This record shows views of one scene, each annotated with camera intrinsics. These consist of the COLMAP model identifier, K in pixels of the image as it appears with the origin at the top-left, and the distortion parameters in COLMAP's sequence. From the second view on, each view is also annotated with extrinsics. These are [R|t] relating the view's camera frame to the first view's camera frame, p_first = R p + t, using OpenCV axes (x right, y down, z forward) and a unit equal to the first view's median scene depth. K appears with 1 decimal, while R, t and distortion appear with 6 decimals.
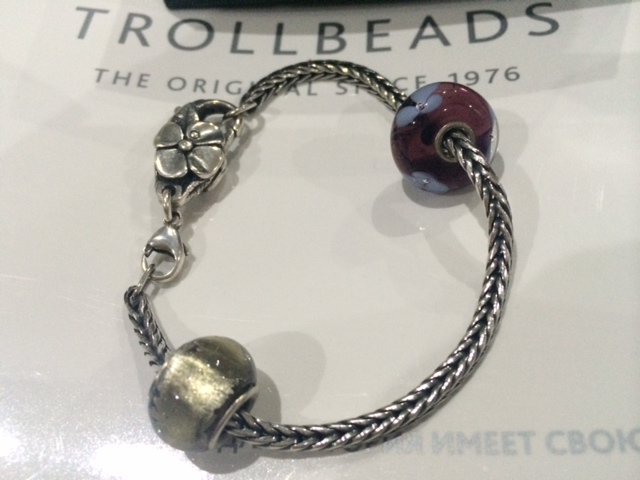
lens RADIAL K [[585.0, 0, 320.0], [0, 585.0, 240.0], [0, 0, 1]] dist [0.095532, -0.231009]
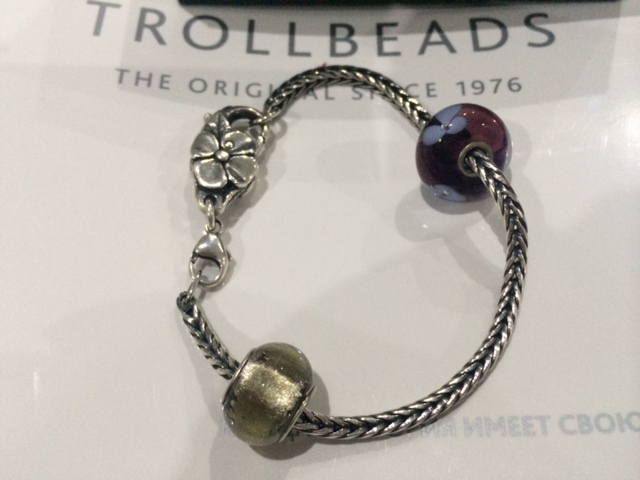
lens RADIAL K [[585.0, 0, 320.0], [0, 585.0, 240.0], [0, 0, 1]] dist [0.095532, -0.231009]
pose [[0.994720, -0.012451, 0.101869, -0.140398], [0.002648, 0.995397, 0.095799, -0.095000], [-0.102593, -0.095023, 0.990174, -0.070366]]
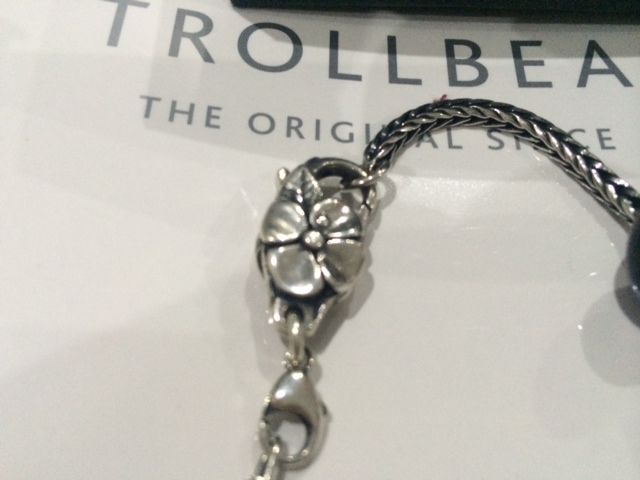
lens RADIAL K [[585.0, 0, 320.0], [0, 585.0, 240.0], [0, 0, 1]] dist [0.095532, -0.231009]
pose [[0.993096, 0.016480, 0.116137, -0.255646], [-0.023053, 0.998194, 0.055482, -0.169645], [-0.115013, -0.057776, 0.991682, 0.299877]]
